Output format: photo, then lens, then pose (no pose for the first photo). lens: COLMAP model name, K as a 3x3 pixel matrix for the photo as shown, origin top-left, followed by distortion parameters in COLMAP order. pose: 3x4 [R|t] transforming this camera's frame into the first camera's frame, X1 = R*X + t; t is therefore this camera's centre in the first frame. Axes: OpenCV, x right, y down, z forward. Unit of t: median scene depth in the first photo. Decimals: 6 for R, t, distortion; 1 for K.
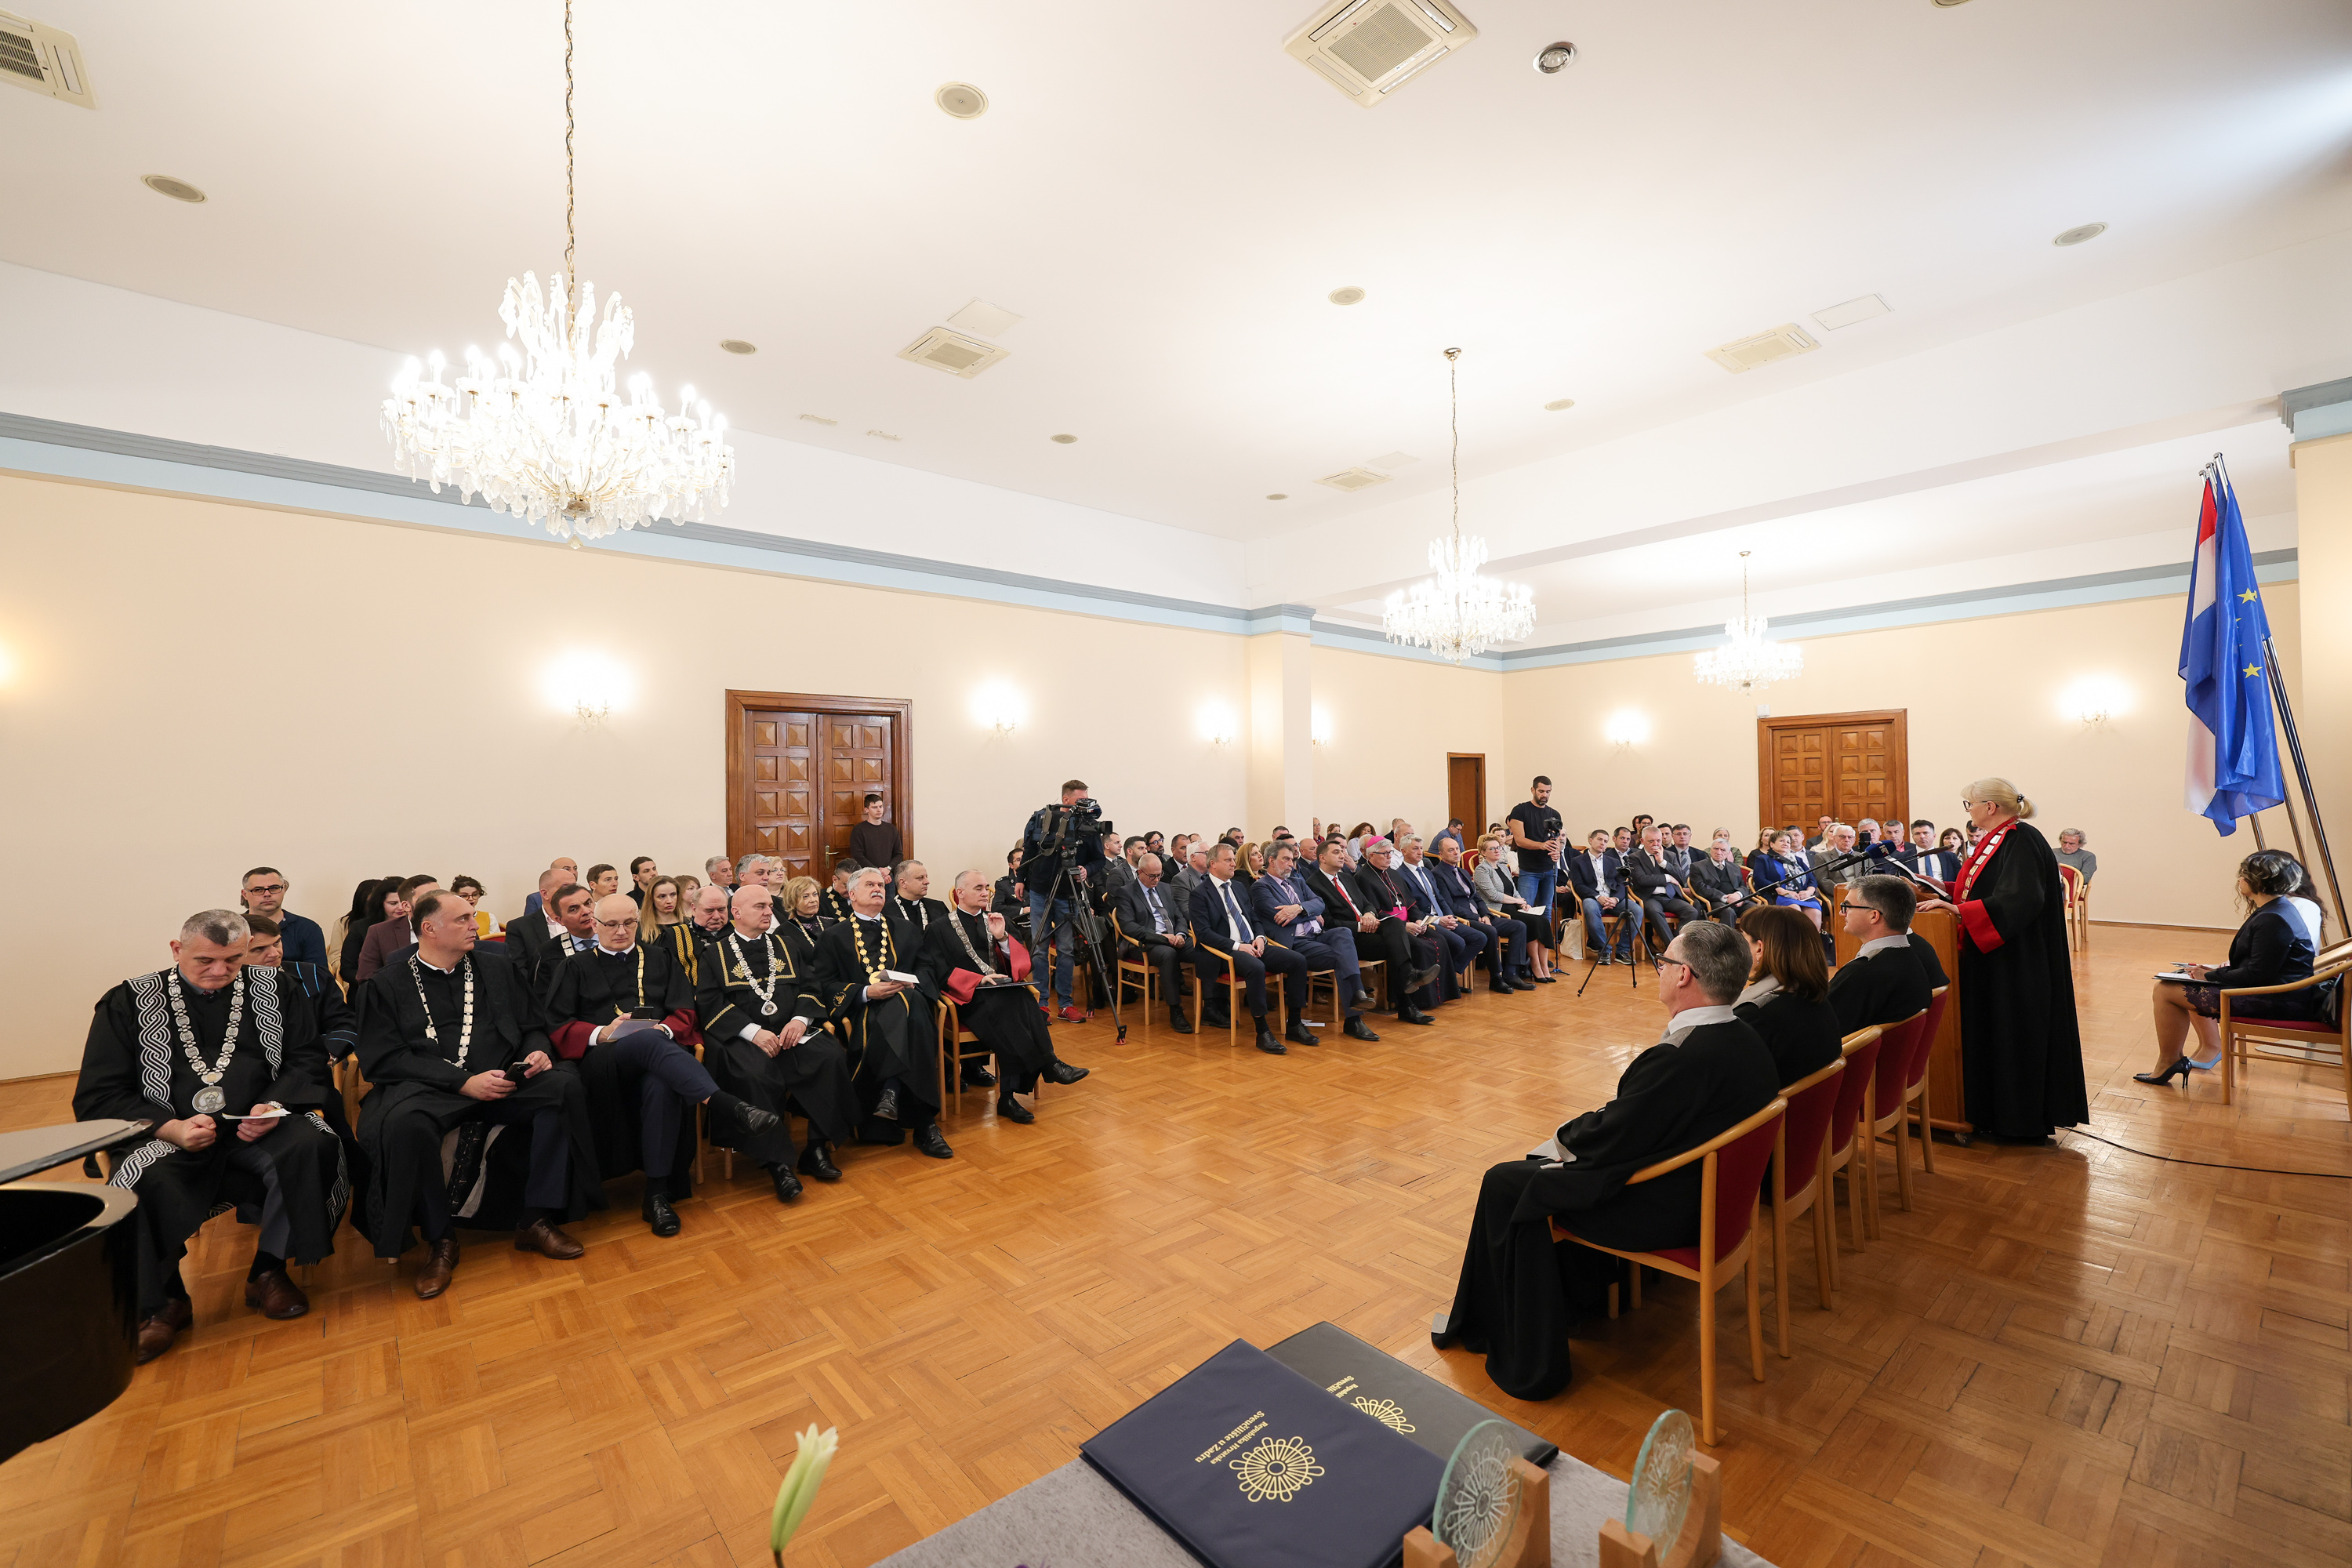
lens RADIAL K [[992.3, 0, 1166.5], [0, 992.3, 792.7], [0, 0, 1]] dist [-0.002040, -0.000246]
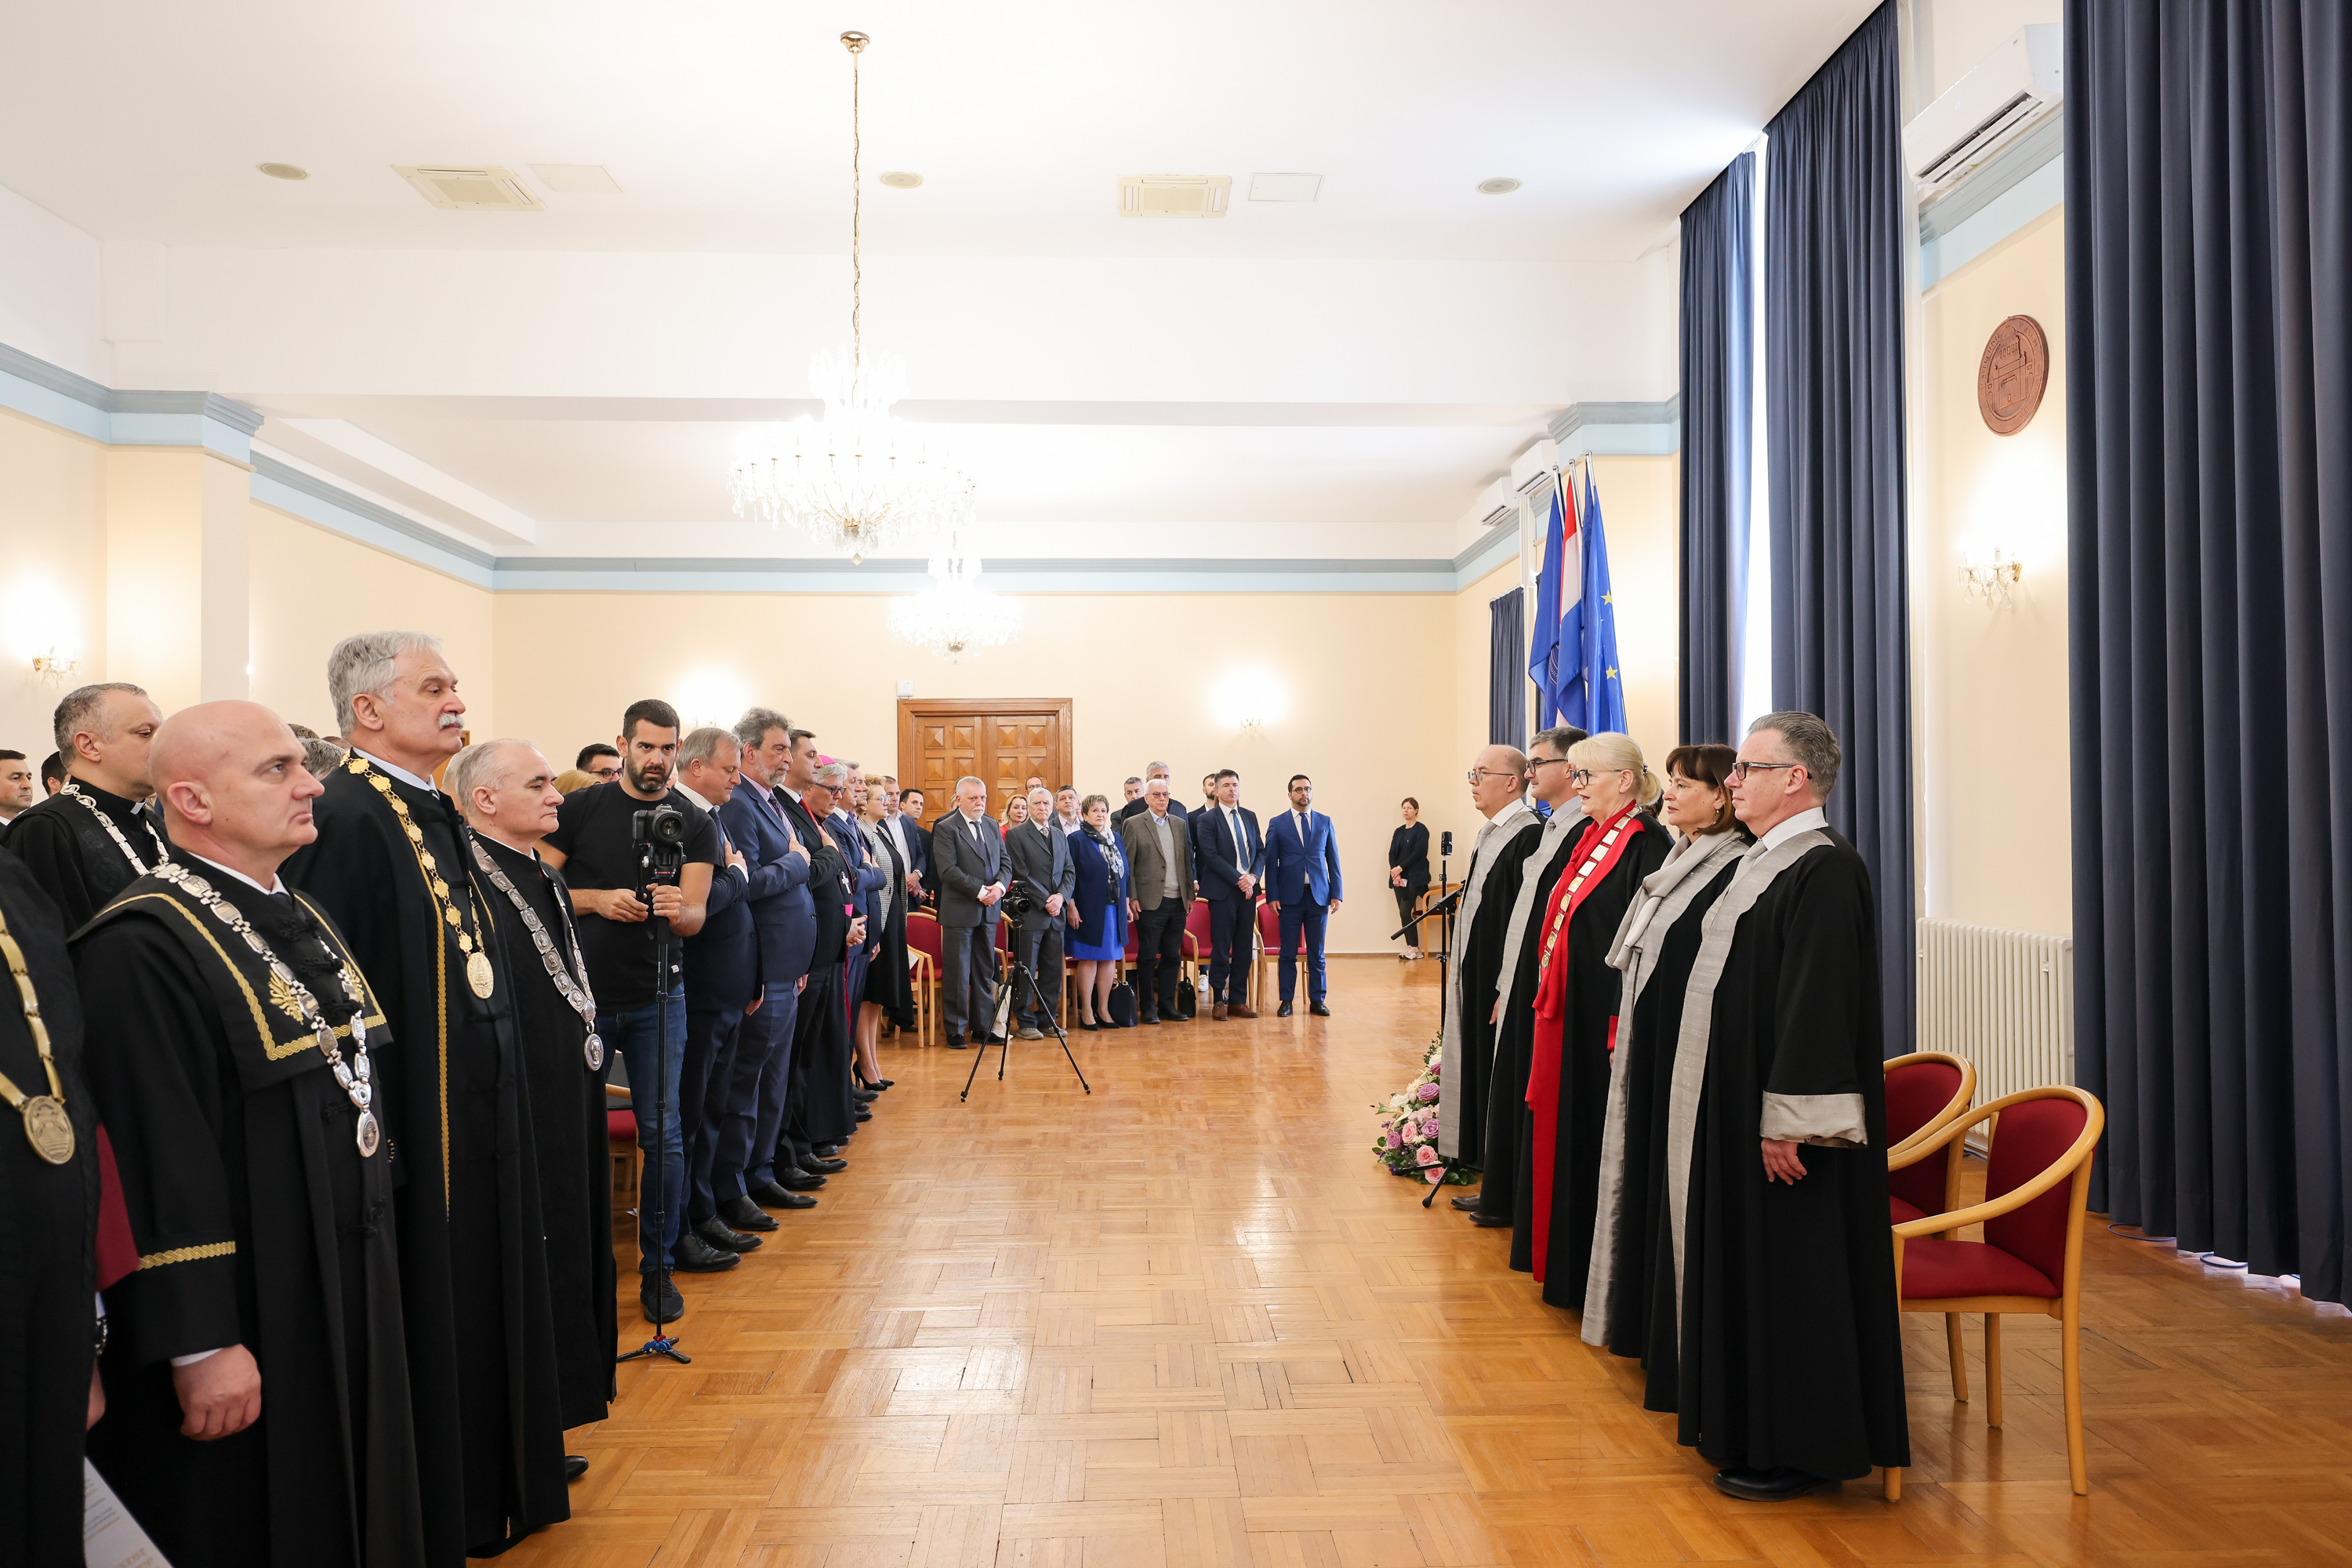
lens RADIAL K [[1622.6, 0, 1176.0], [0, 1622.6, 784.0], [0, 0, 1]] dist [0.000792, 0.001501]
pose [[0.611323, 0.026930, 0.790923, -0.241525], [-0.007801, 0.999577, -0.028005, 0.020192], [-0.791342, 0.010951, 0.611275, 0.173884]]
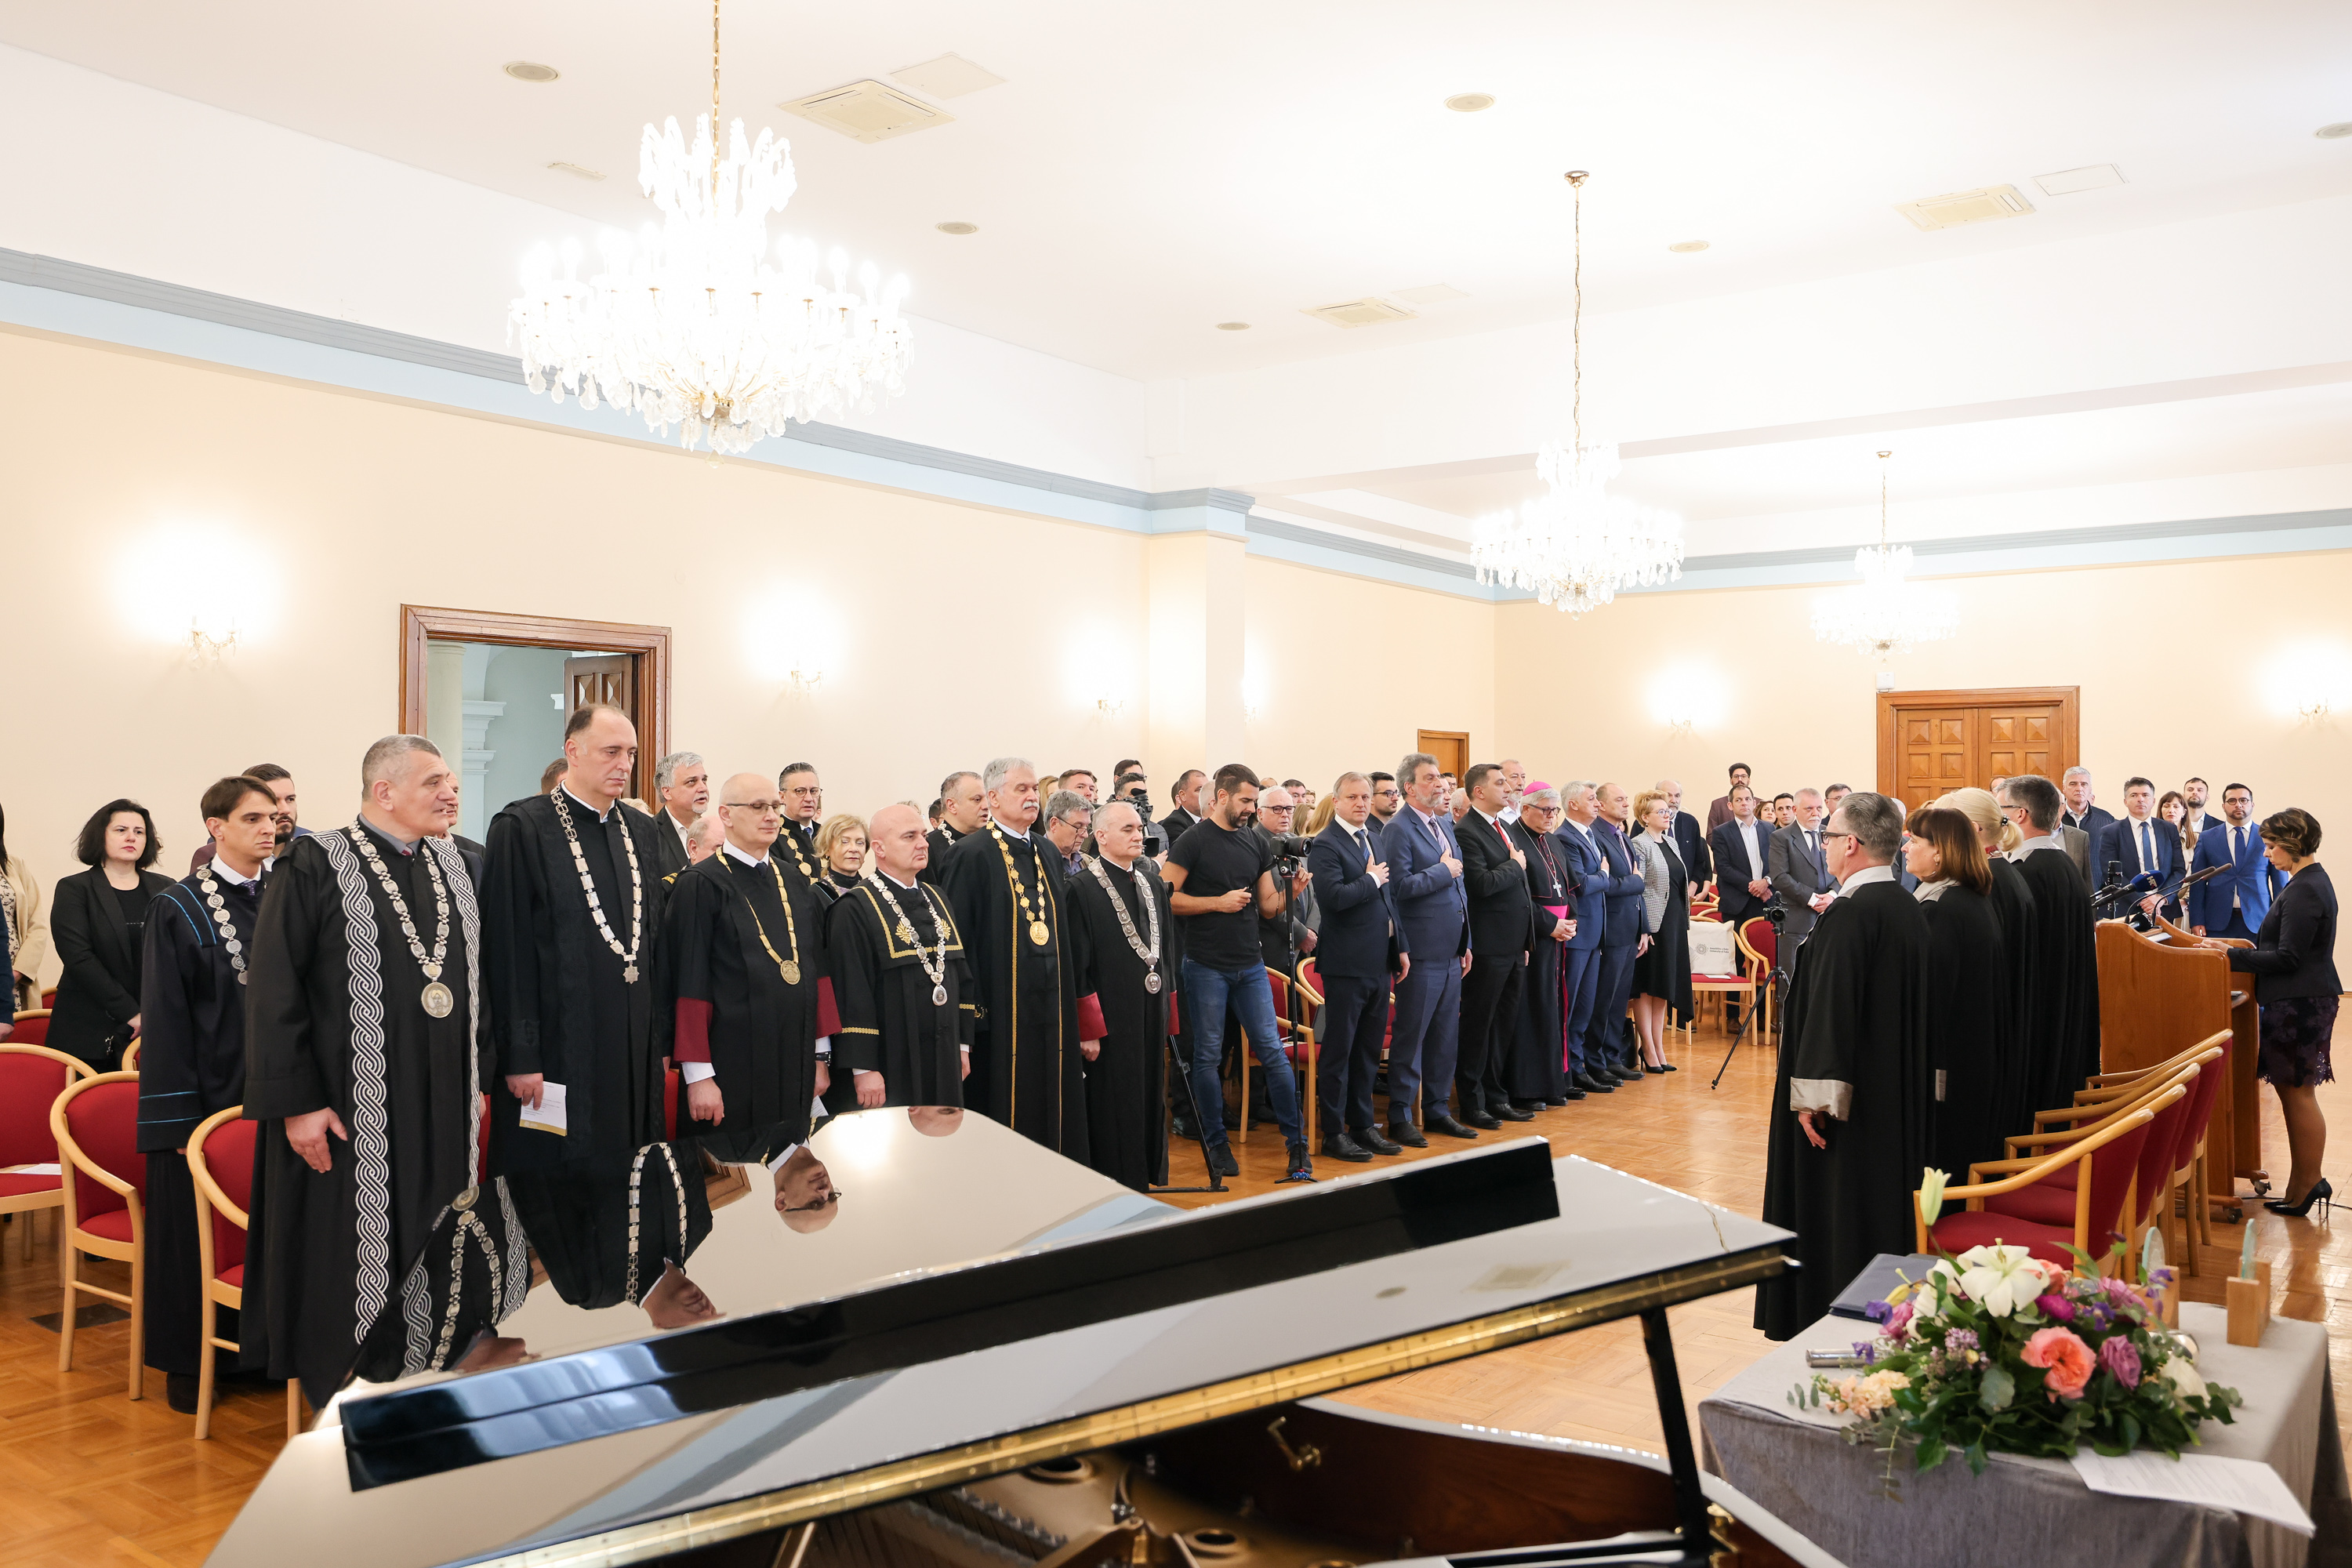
lens RADIAL K [[1881.3, 0, 1121.4], [0, 1881.3, 782.6], [0, 0, 1]] dist [-0.006876, -0.002937]
pose [[0.978134, 0.019946, 0.207015, -0.202447], [-0.020104, 0.999797, -0.001340, -0.002619], [-0.207000, -0.002851, 0.978337, -0.165128]]
